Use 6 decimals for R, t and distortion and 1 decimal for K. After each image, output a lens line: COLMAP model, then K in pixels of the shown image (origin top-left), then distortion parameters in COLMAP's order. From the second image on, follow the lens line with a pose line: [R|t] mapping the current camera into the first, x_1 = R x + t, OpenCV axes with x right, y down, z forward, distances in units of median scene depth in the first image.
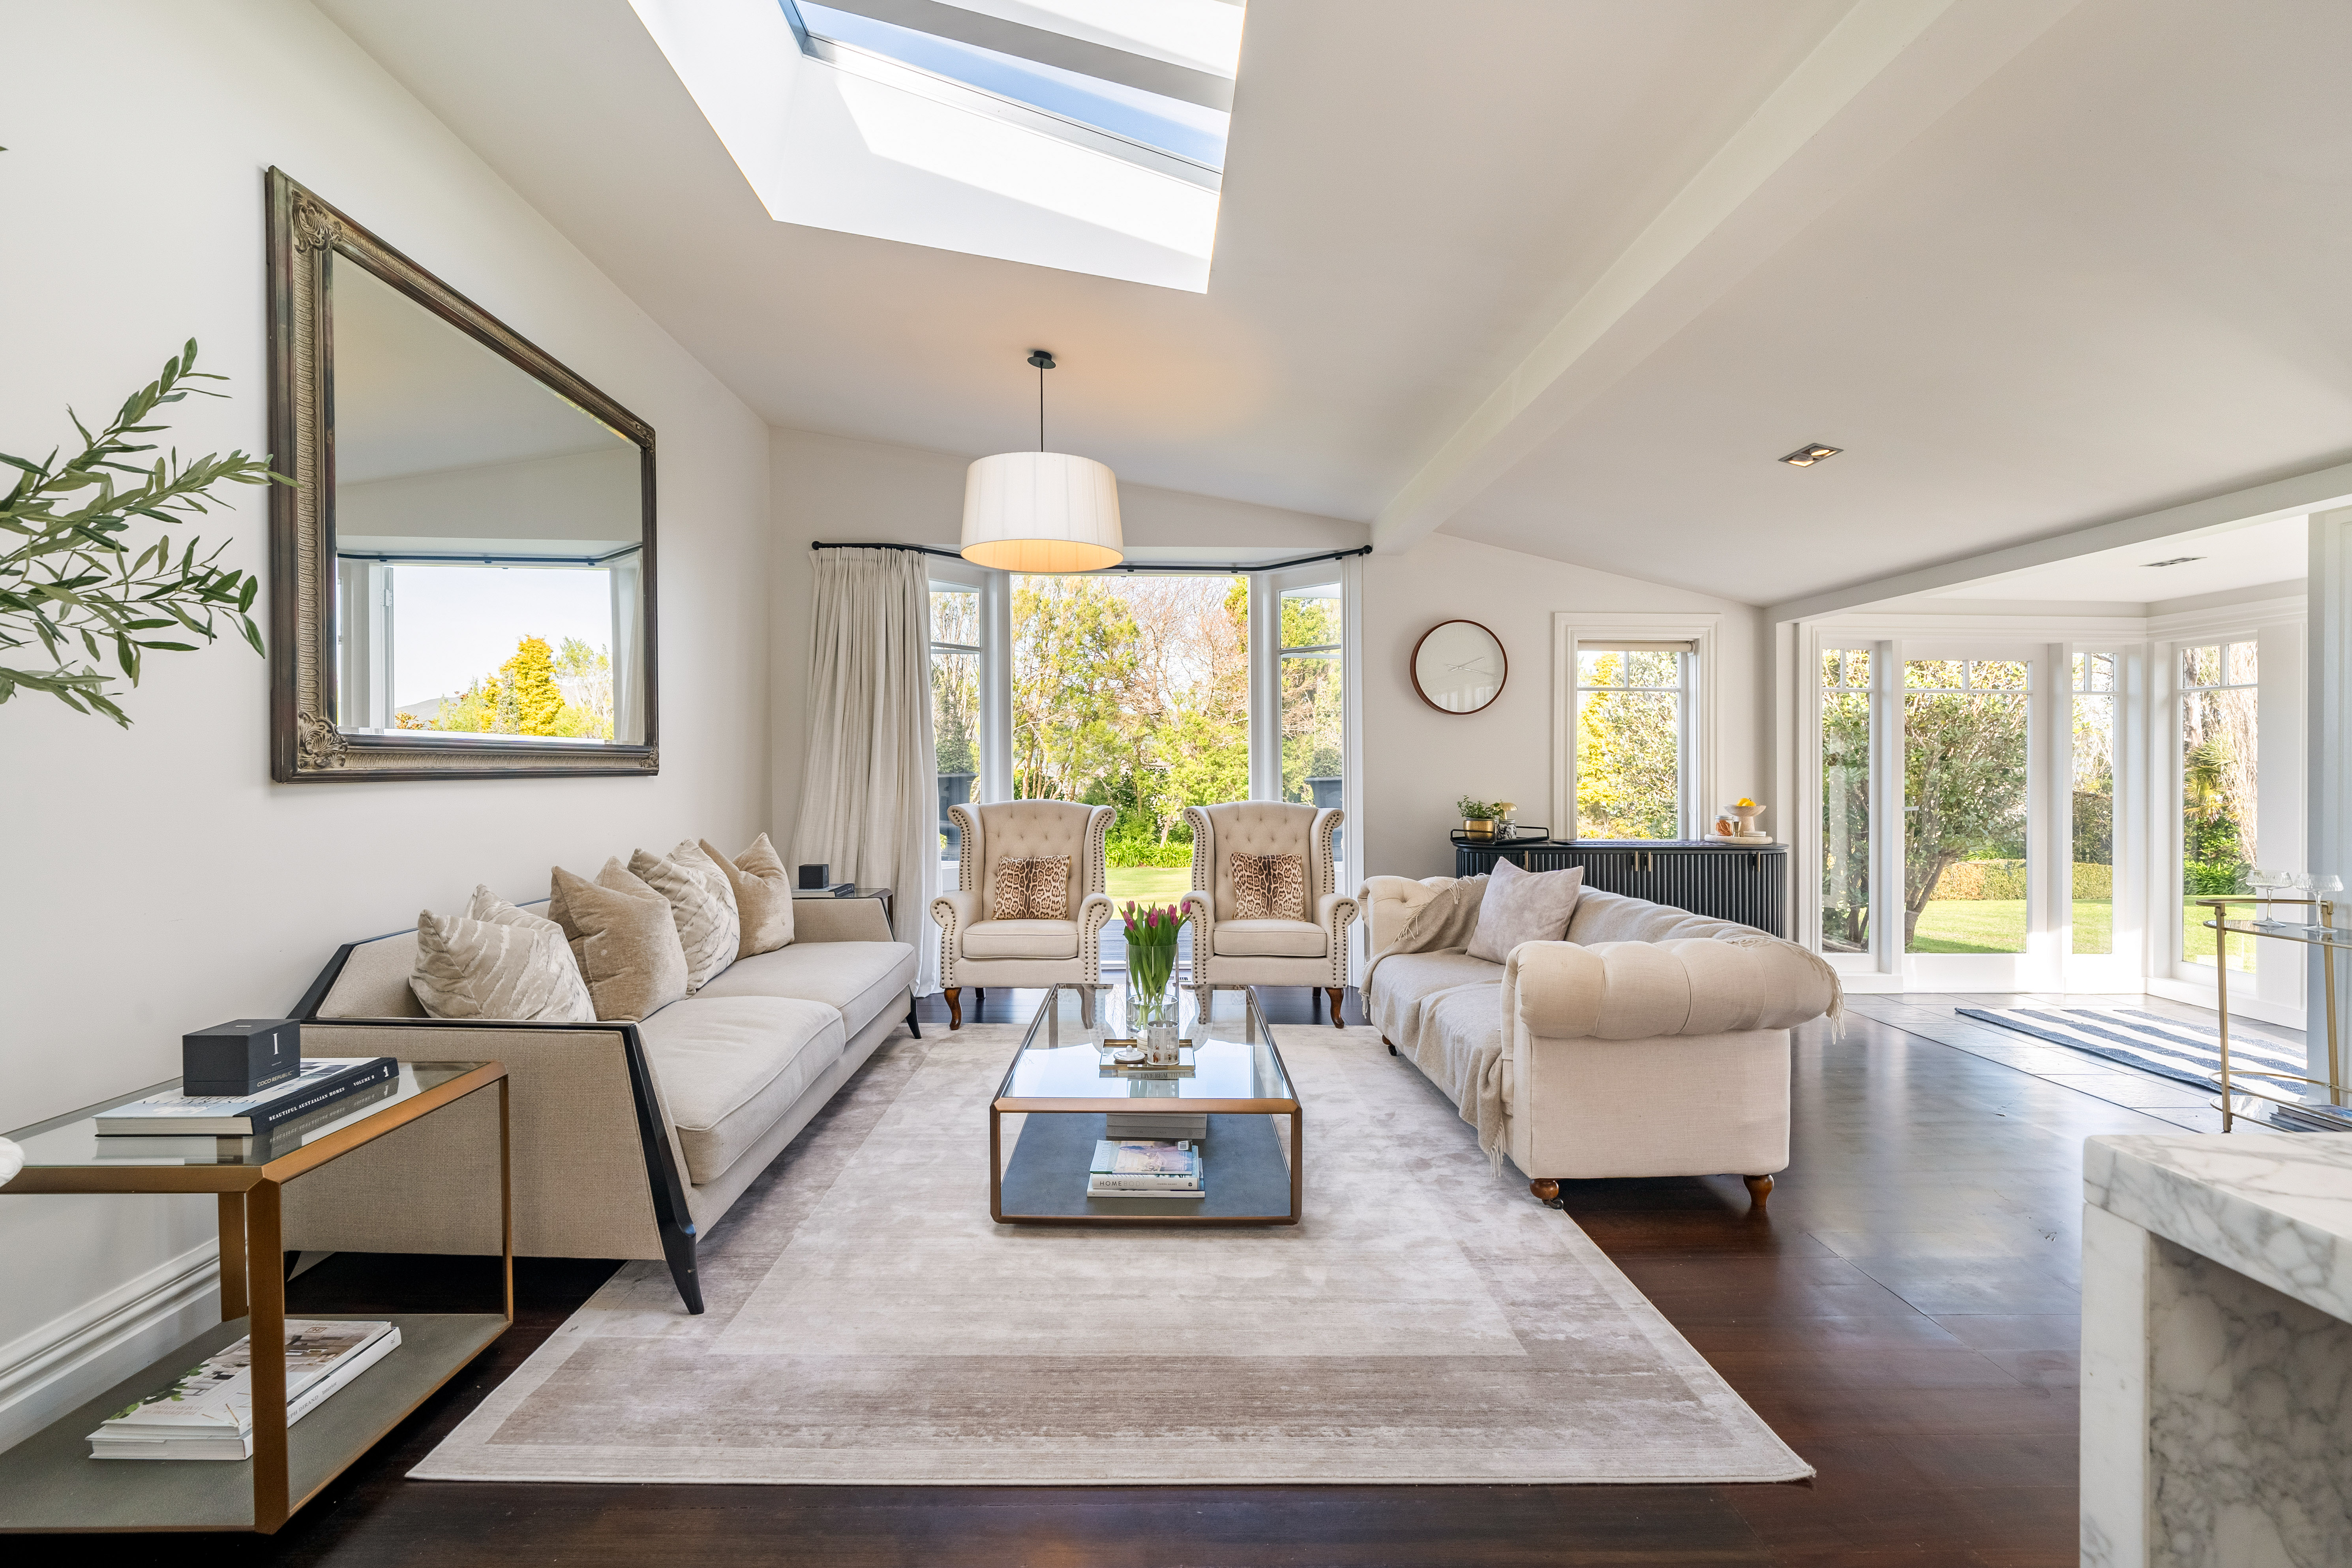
lens RADIAL K [[1014.7, 0, 1173.8], [0, 1014.7, 760.3], [0, 0, 1]] dist [0.000383, 0.000395]
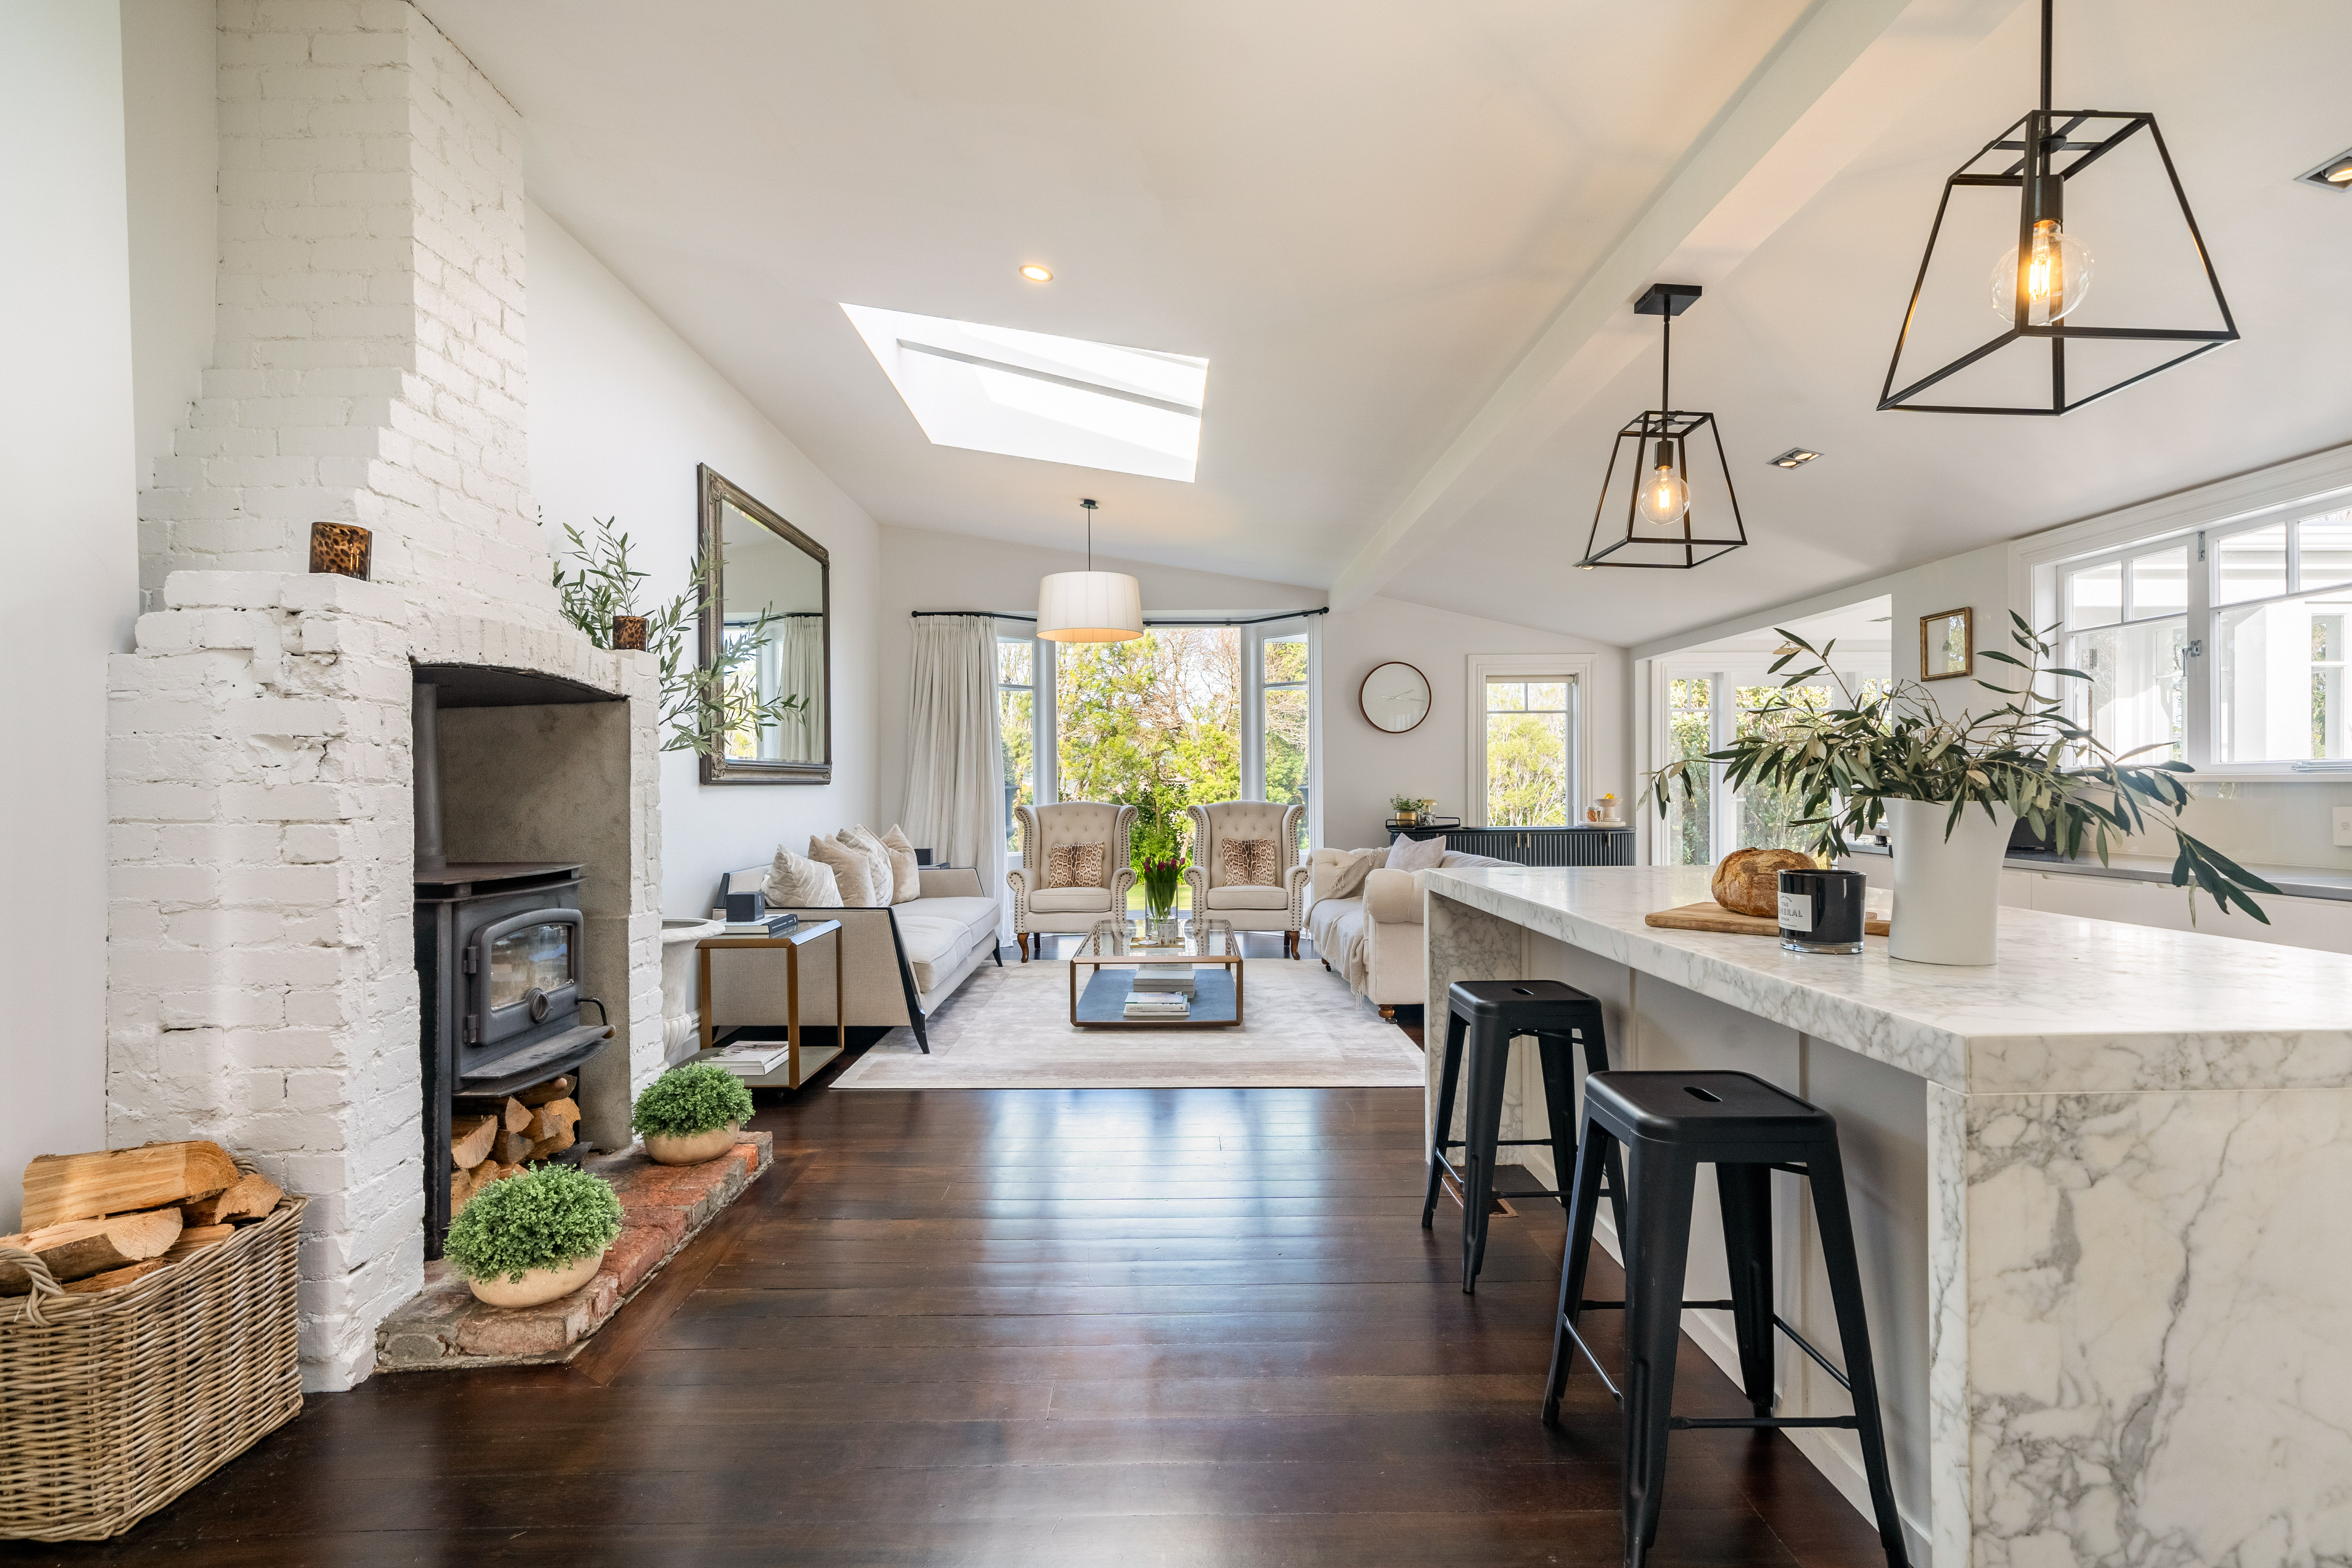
lens RADIAL K [[1118.2, 0, 1171.3], [0, 1118.2, 797.4], [0, 0, 1]] dist [0.018996, 0.000308]
pose [[0.999614, -0.012663, -0.024742, 0.027790], [0.013108, 0.999754, 0.017894, 0.009022], [0.024510, -0.018211, 0.999534, -0.519790]]
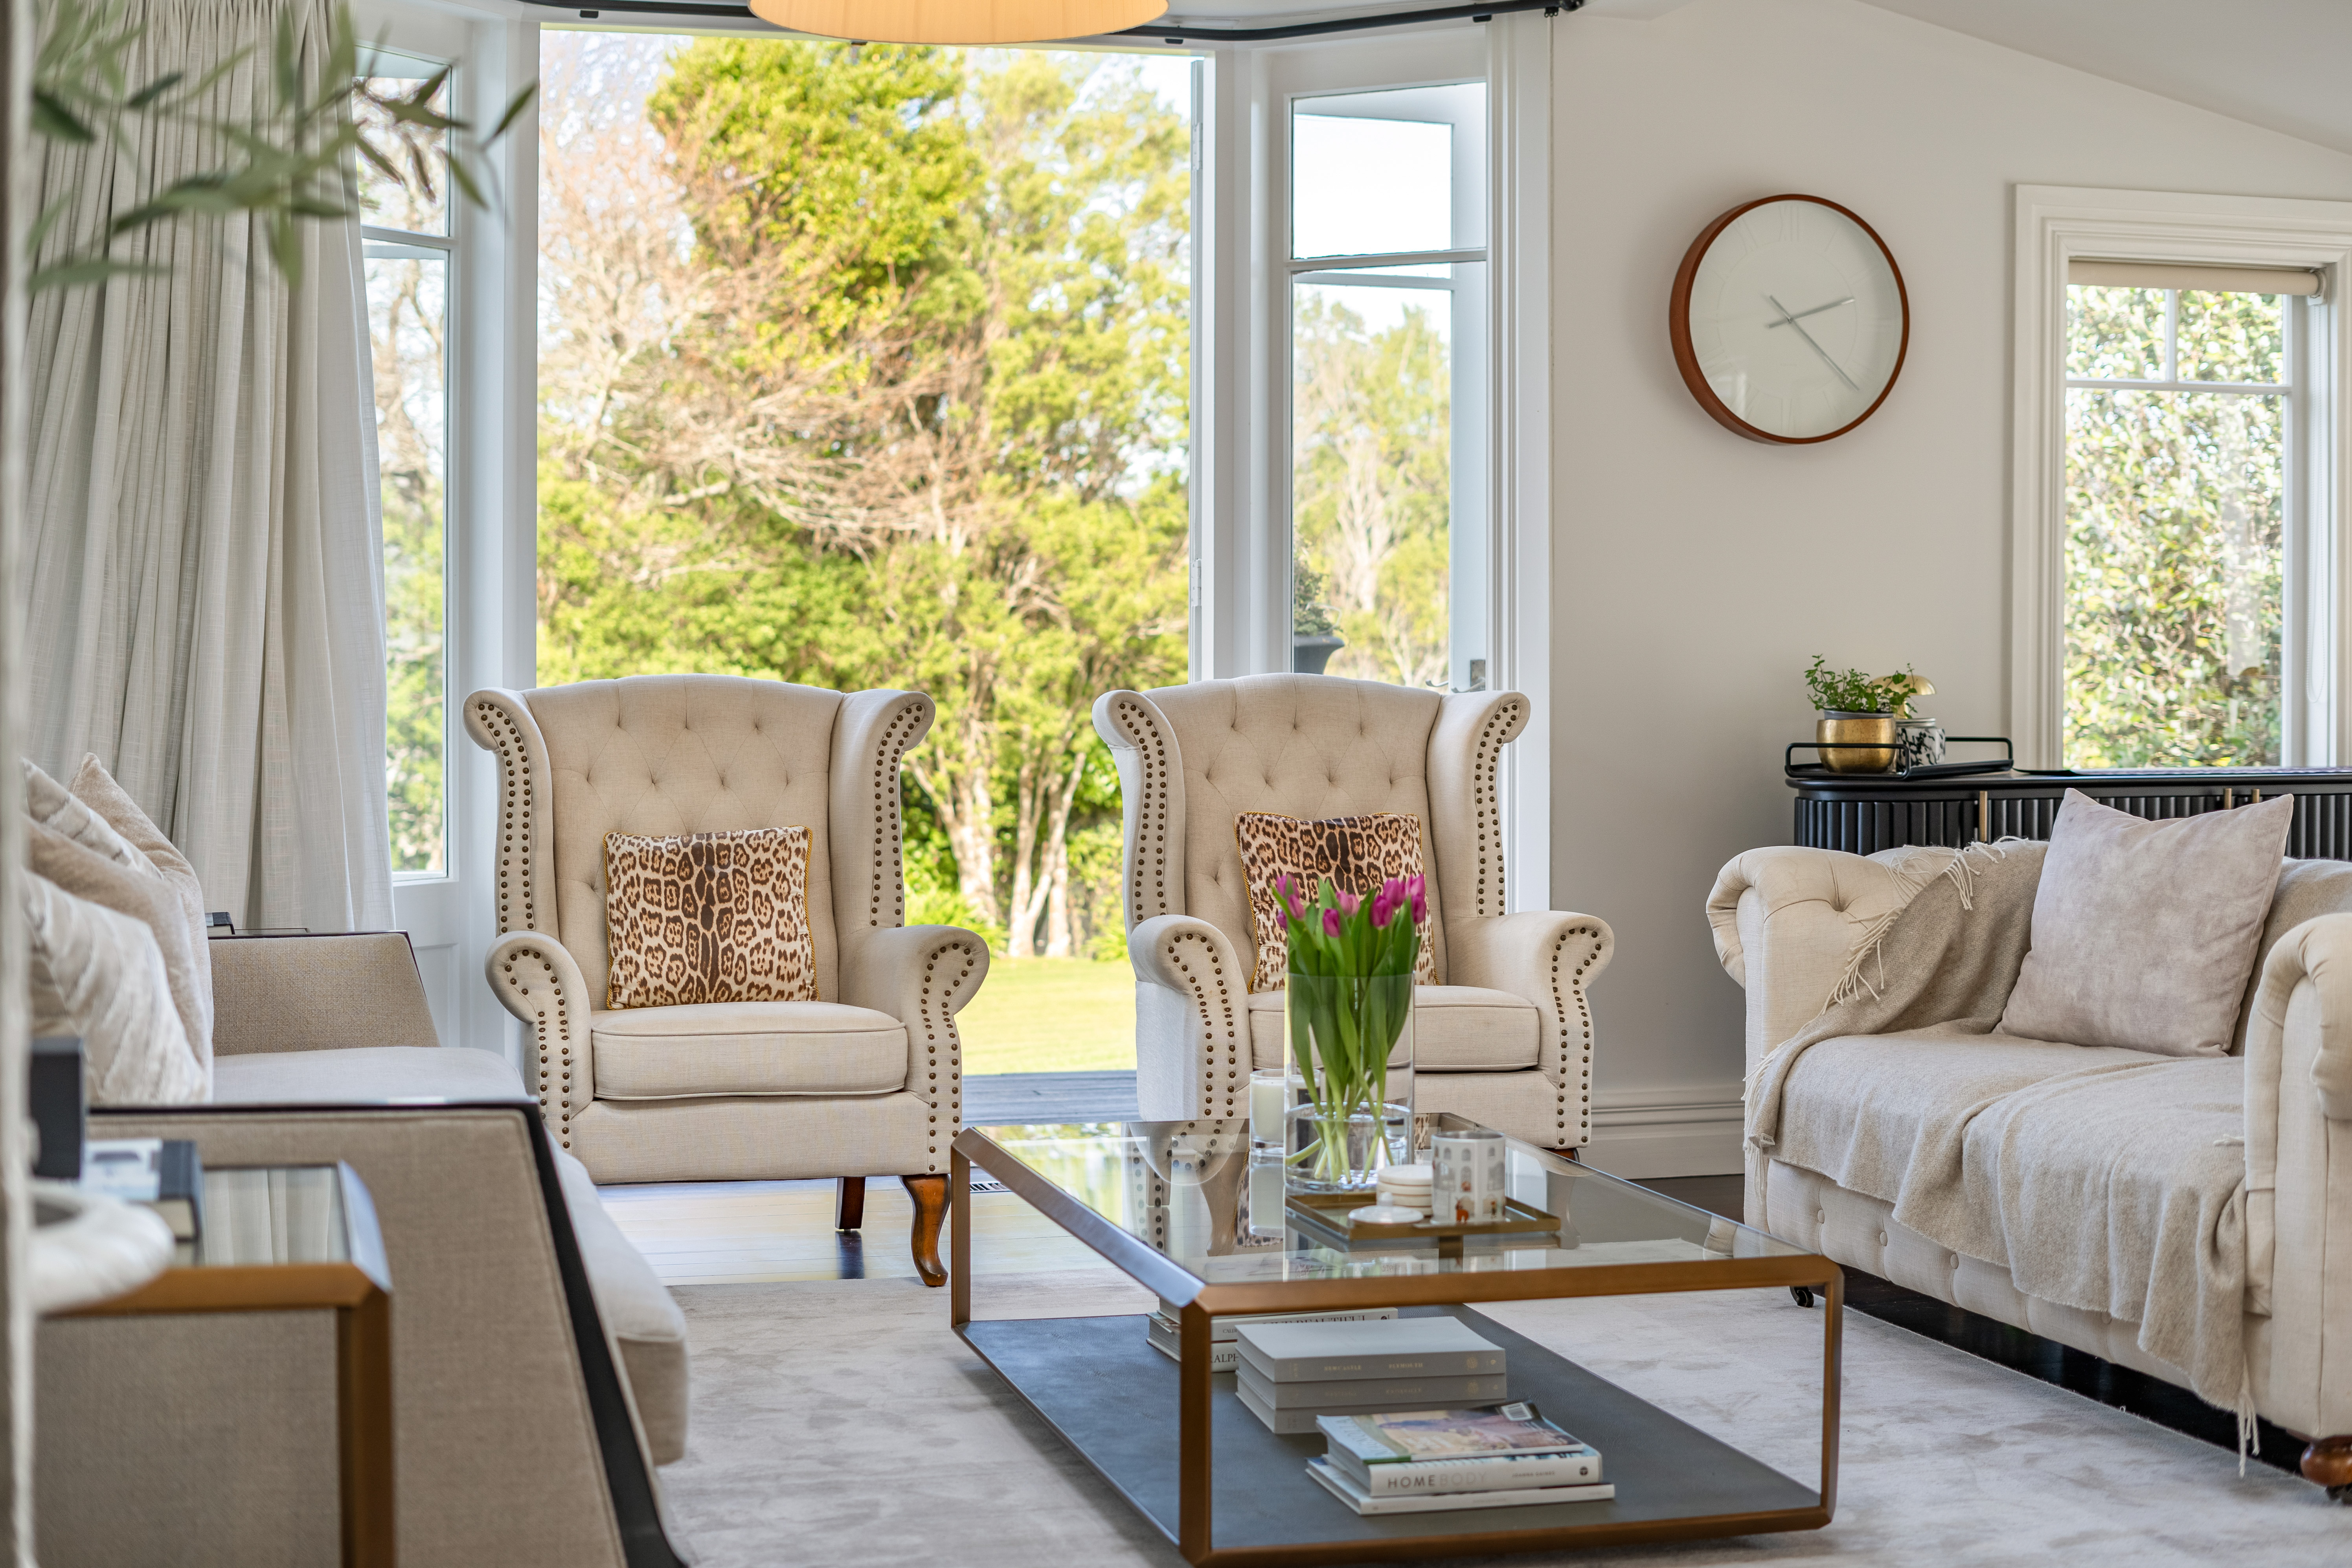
lens RADIAL K [[3520.9, 0, 1128.9], [0, 3520.9, 725.1], [0, 0, 1]] dist [-0.148017, 0.000000]
pose [[0.972413, -0.010633, 0.233022, -0.291823], [0.005318, 0.999711, 0.023425, 0.030877], [-0.233204, -0.021539, 0.972189, -0.235257]]
